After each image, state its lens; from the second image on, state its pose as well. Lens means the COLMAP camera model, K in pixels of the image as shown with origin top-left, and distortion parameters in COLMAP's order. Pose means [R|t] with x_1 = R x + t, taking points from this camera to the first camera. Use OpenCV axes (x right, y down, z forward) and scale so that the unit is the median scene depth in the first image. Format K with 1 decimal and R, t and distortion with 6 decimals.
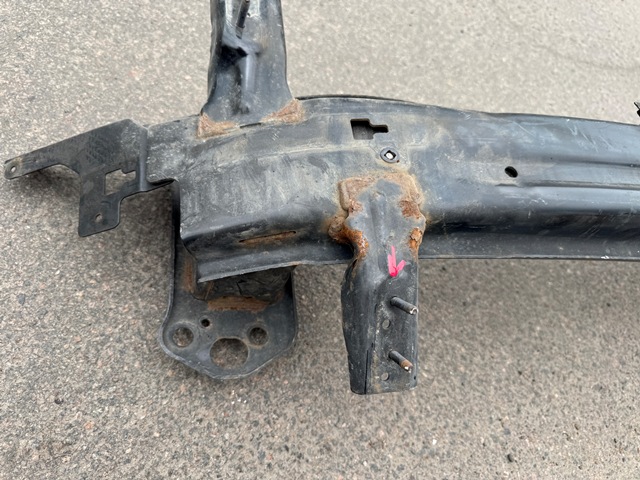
lens RADIAL K [[461.6, 0, 317.6], [0, 461.6, 244.2], [0, 0, 1]] dist [0.034891, -0.054574]
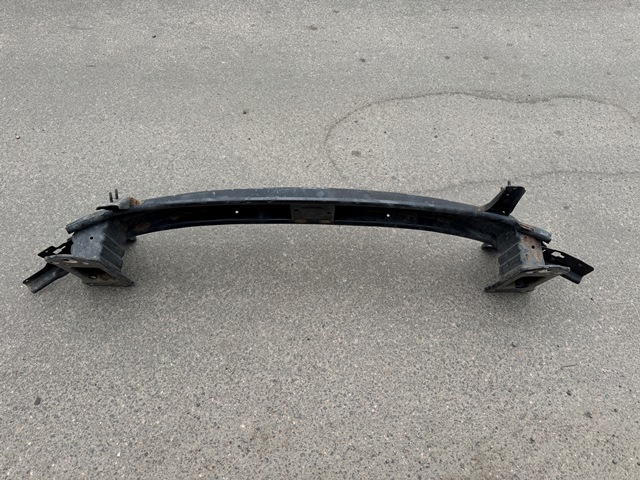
lens RADIAL K [[461.6, 0, 328.1], [0, 461.6, 244.1], [0, 0, 1]] dist [0.034891, -0.054574]
pose [[0.943123, -0.069260, -0.325149, 1.887058], [0.003301, 0.979960, -0.199166, 0.178397], [0.332427, 0.186765, 0.924452, -1.010488]]
